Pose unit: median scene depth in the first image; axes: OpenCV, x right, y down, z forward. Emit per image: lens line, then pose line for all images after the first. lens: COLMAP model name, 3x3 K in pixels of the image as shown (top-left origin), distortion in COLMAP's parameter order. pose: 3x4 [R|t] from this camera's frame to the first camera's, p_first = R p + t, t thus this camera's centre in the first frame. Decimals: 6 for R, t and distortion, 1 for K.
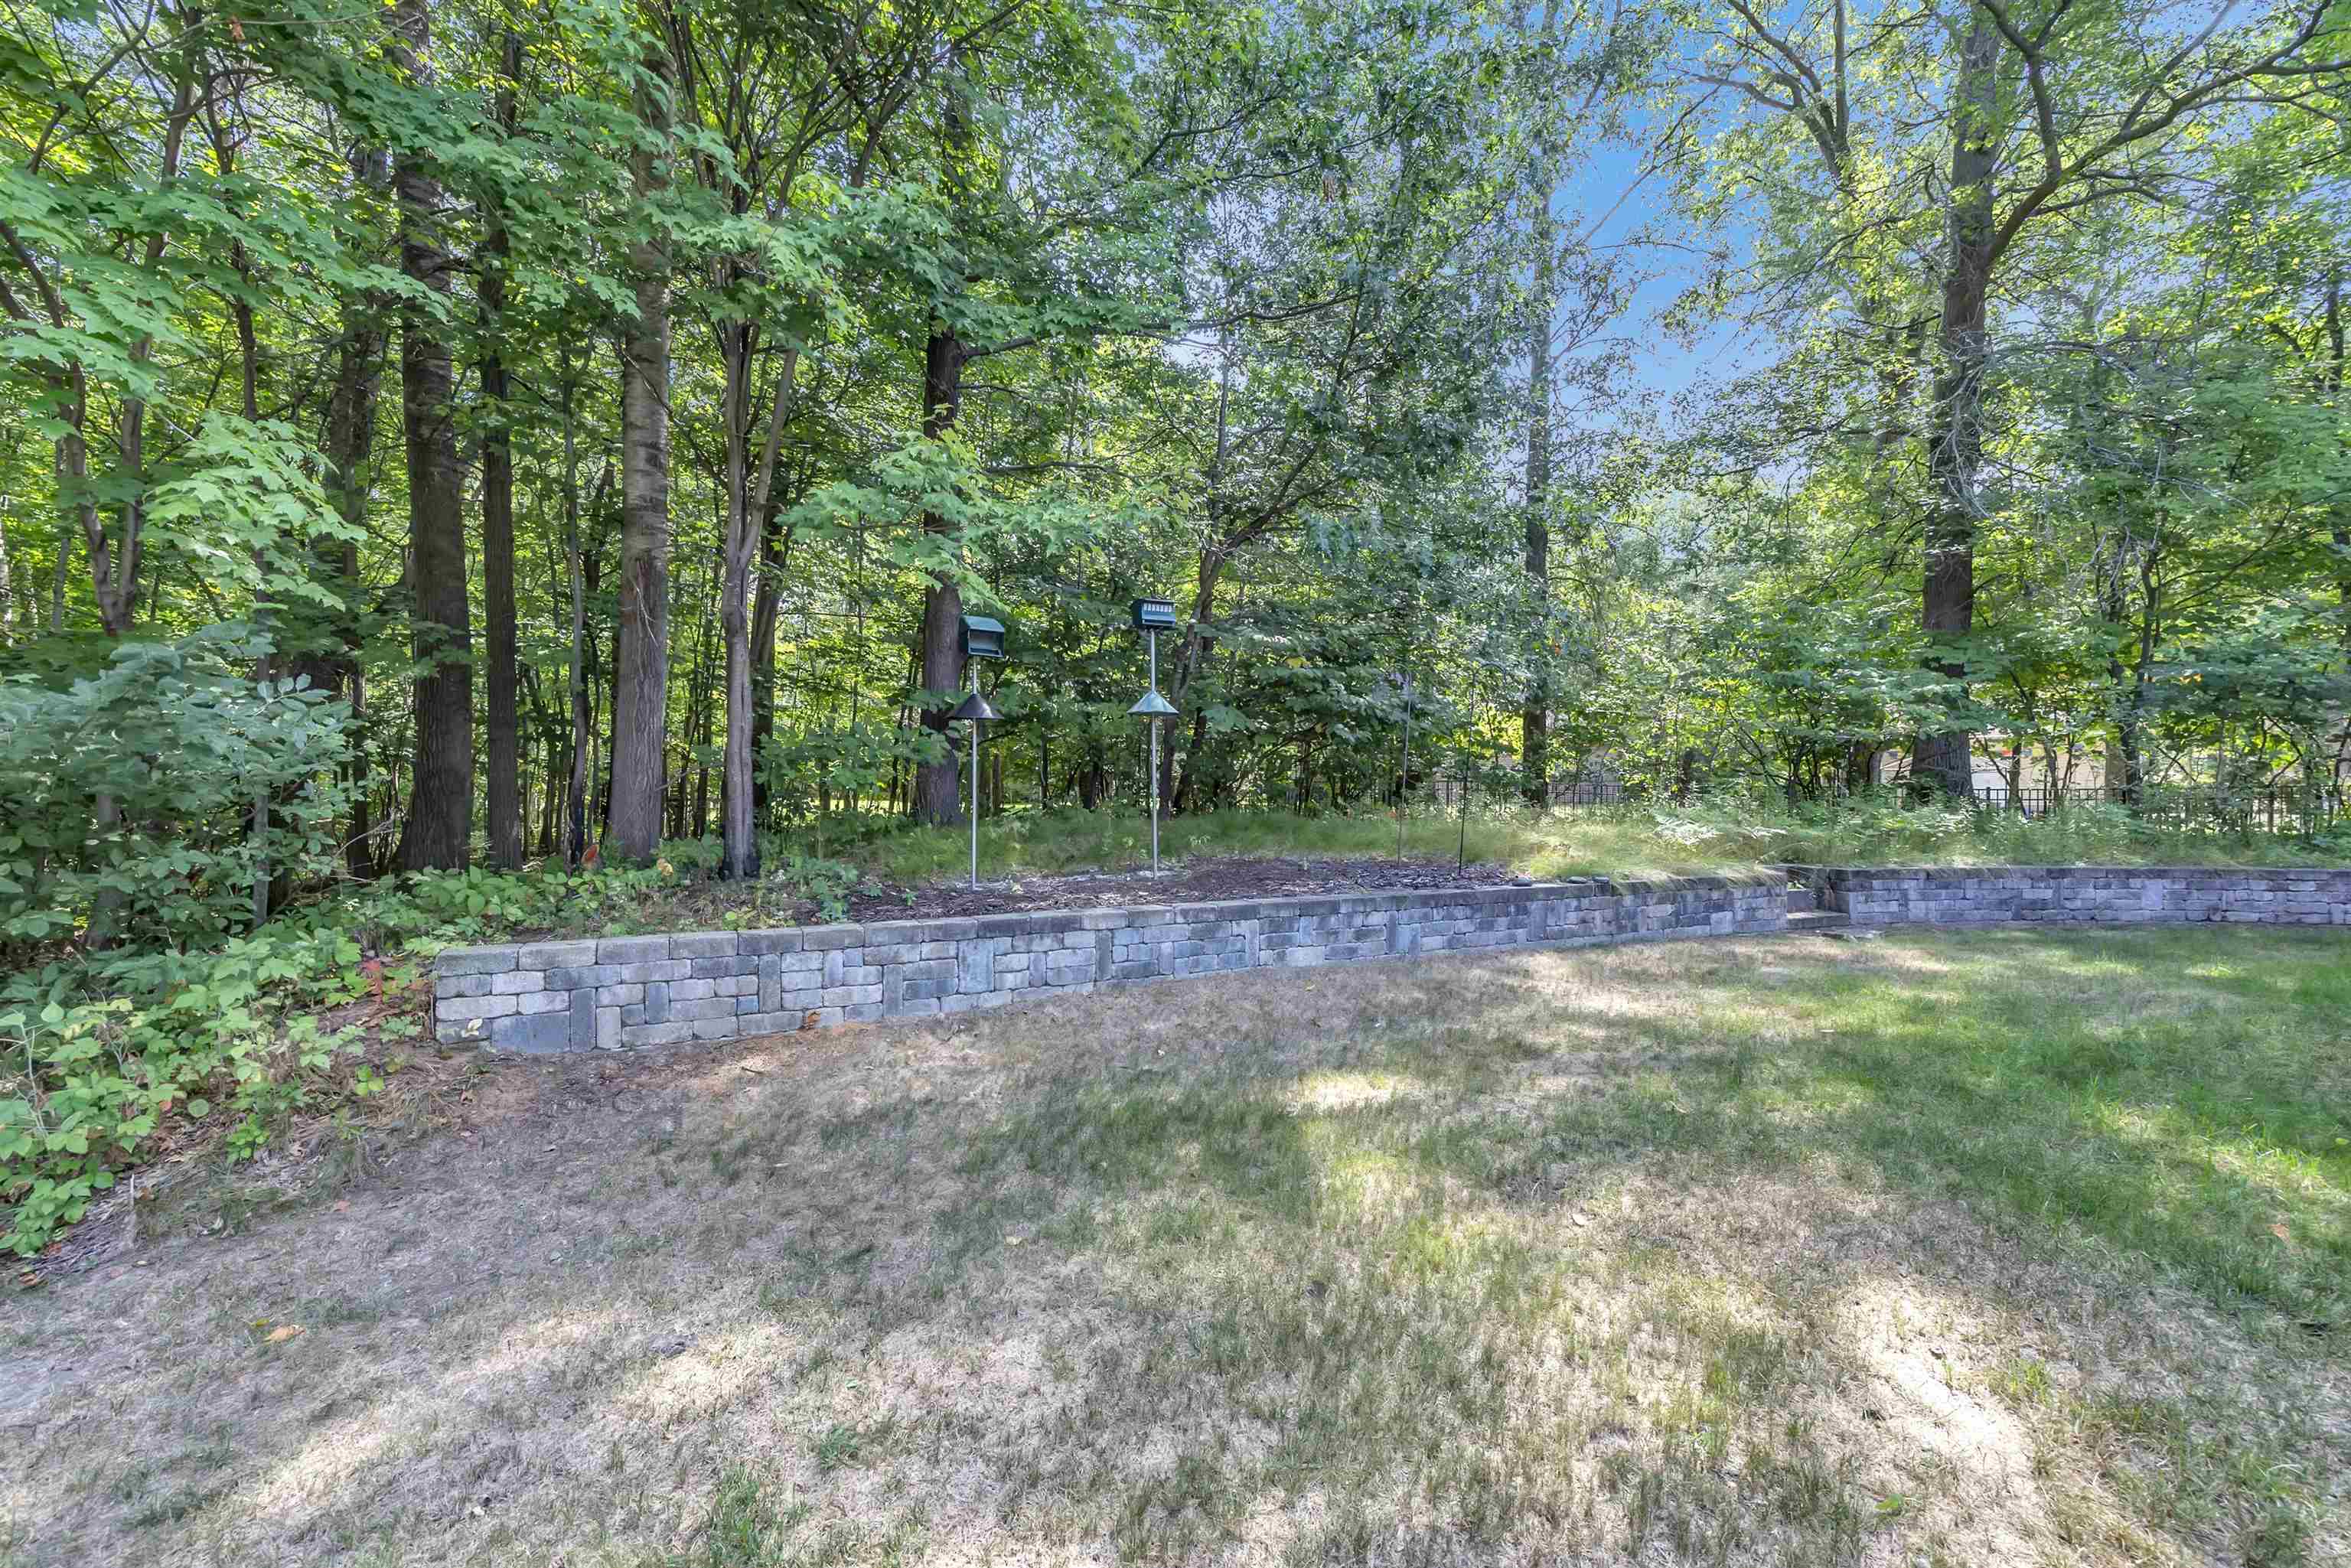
lens RADIAL K [[947.9, 0, 1163.9], [0, 947.9, 780.4], [0, 0, 1]] dist [0.000382, 0.000030]
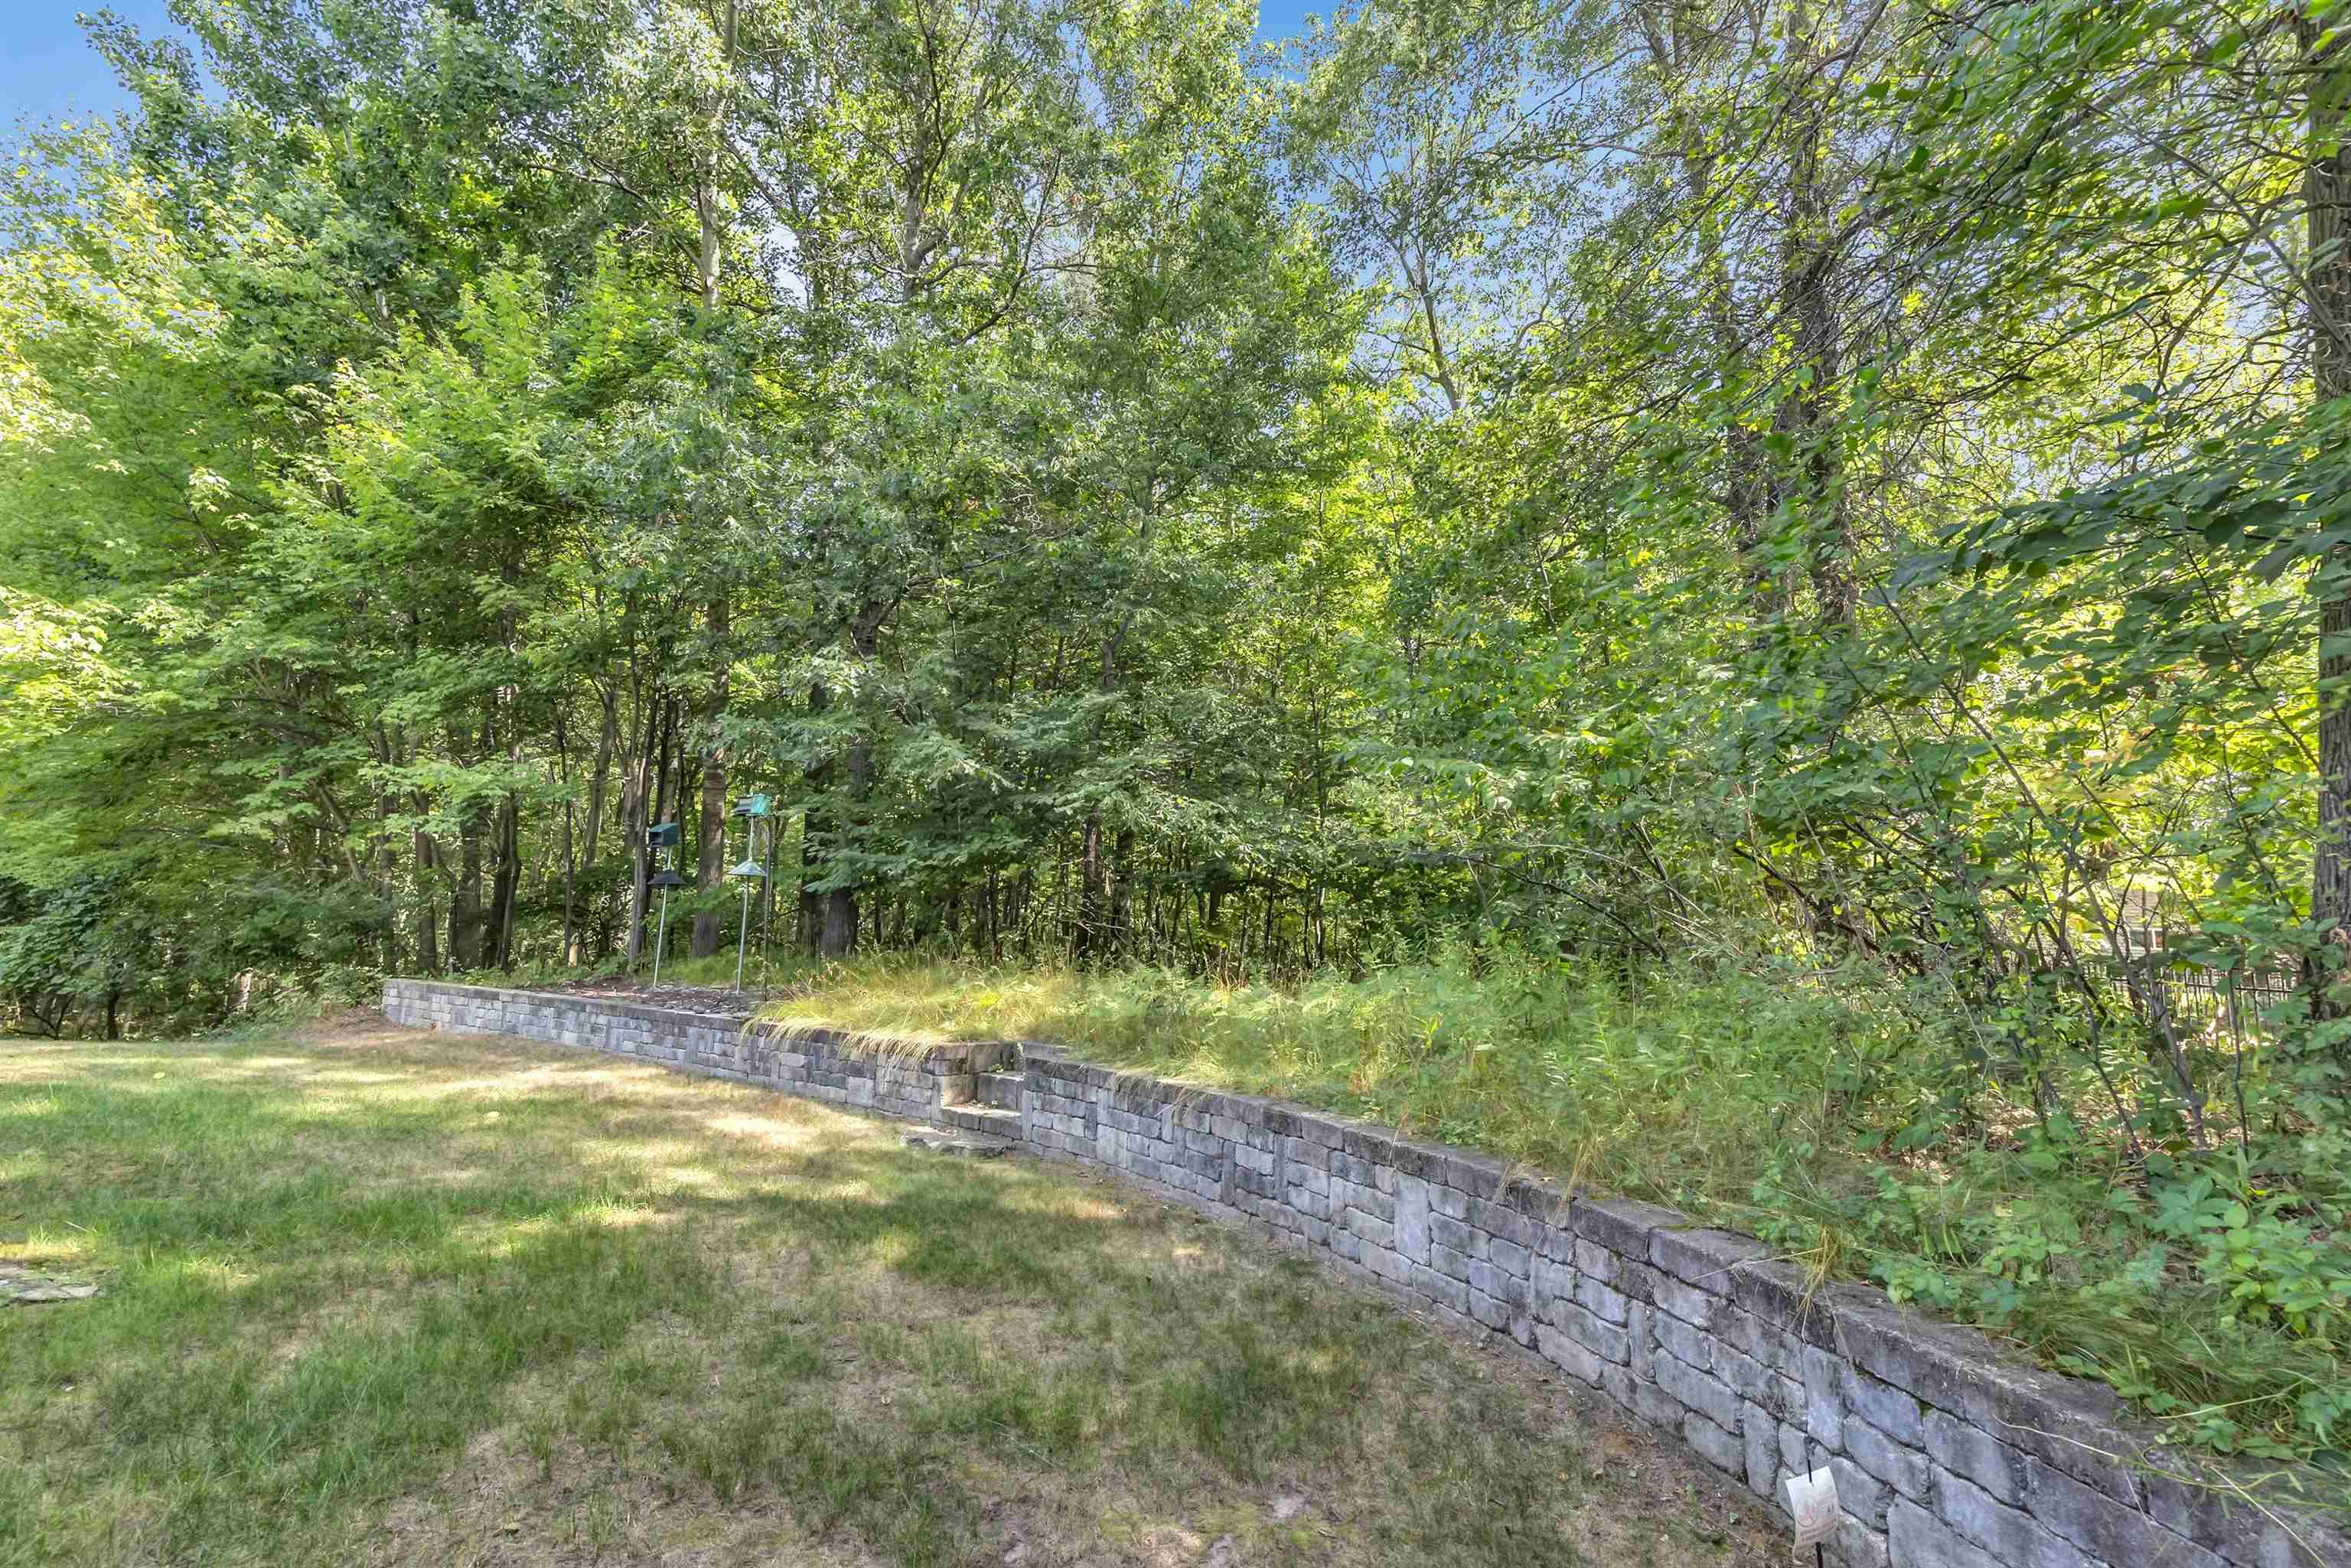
lens RADIAL K [[947.9, 0, 1163.9], [0, 947.9, 780.4], [0, 0, 1]] dist [0.000382, 0.000030]
pose [[0.515754, -0.134134, -0.846171, 1.505454], [-0.028155, 0.984481, -0.173219, 0.013740], [0.856274, 0.113162, 0.503973, 0.772732]]
